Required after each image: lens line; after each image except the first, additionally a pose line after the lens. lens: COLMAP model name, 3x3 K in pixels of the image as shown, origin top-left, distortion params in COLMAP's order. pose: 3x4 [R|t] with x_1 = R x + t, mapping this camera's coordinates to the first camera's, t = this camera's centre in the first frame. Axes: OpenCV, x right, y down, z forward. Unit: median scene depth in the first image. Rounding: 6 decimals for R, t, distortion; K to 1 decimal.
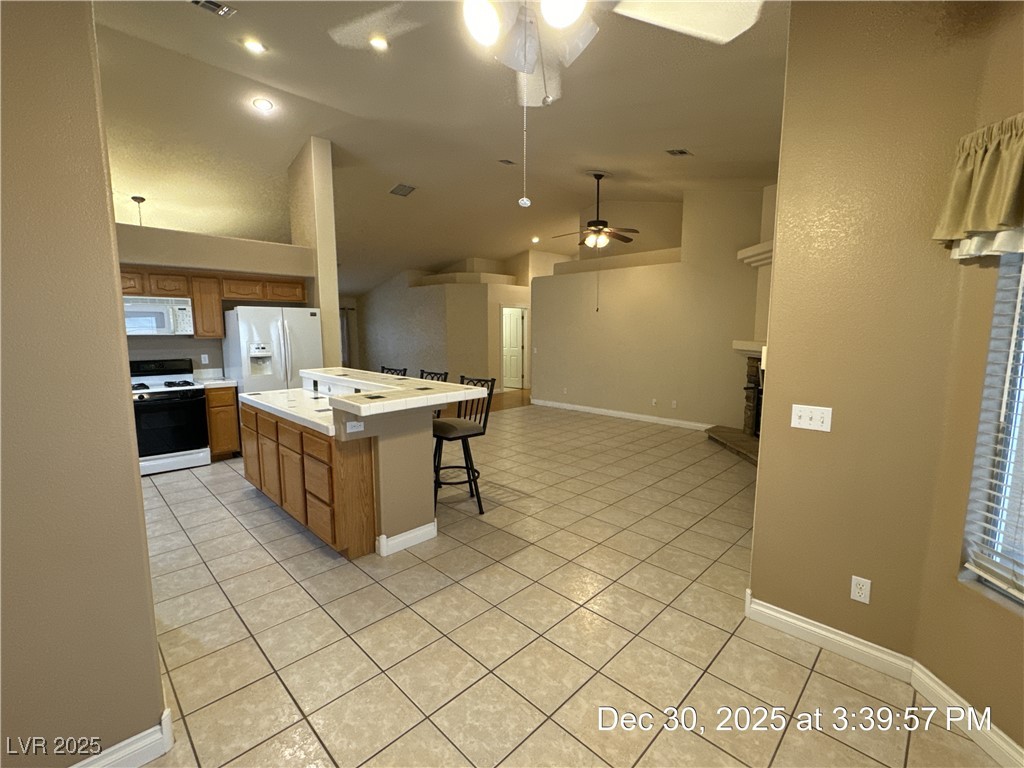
lens RADIAL K [[453.6, 0, 514.5], [0, 453.6, 382.9], [0, 0, 1]] dist [-0.001690, -0.000451]
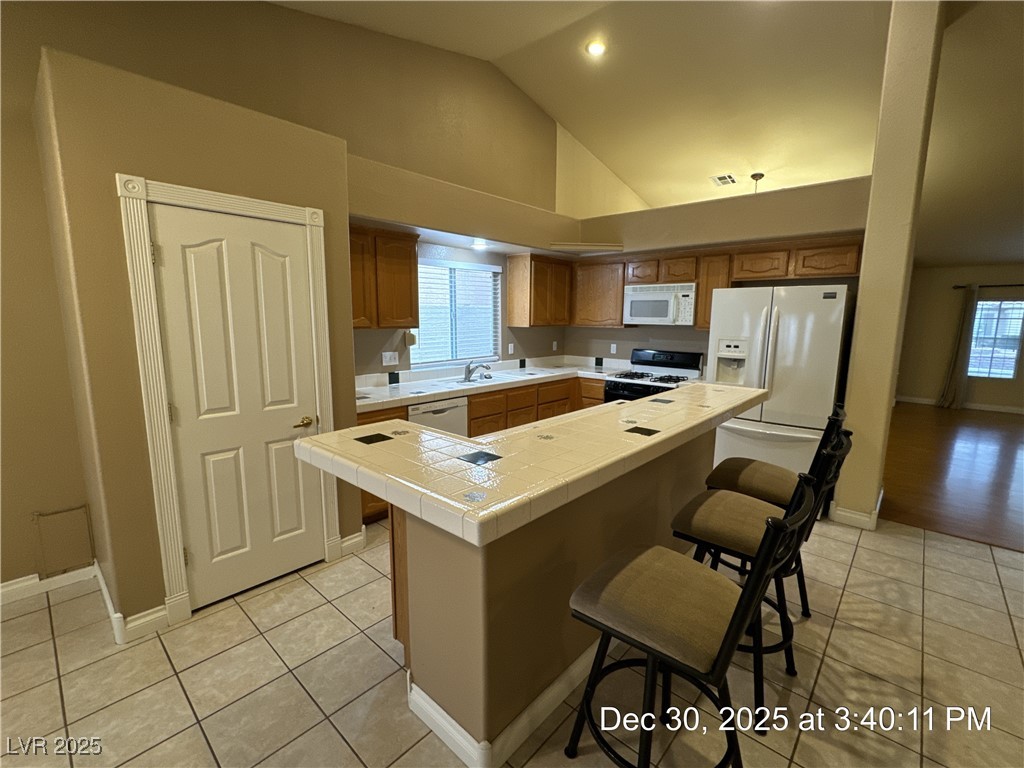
lens RADIAL K [[453.6, 0, 513.8], [0, 453.6, 383.7], [0, 0, 1]] dist [-0.001690, -0.000451]
pose [[0.042477, 0.150059, -0.987764, 0.143630], [-0.127539, 0.981382, 0.143605, -0.078533], [0.990924, 0.119879, 0.060824, 0.629623]]
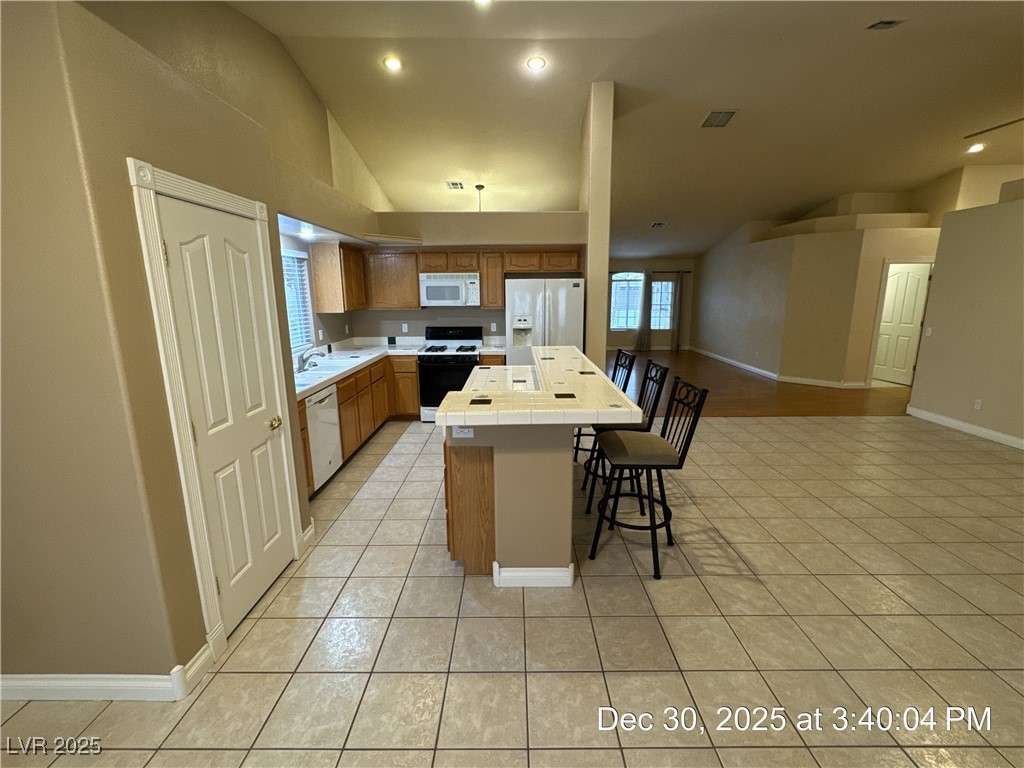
lens RADIAL K [[453.6, 0, 513.6], [0, 453.6, 383.5], [0, 0, 1]] dist [-0.001690, -0.000451]
pose [[0.701356, 0.139067, -0.699114, 0.163528], [-0.077875, 0.989862, 0.118777, -0.055931], [0.708545, -0.028862, 0.705075, 0.264070]]
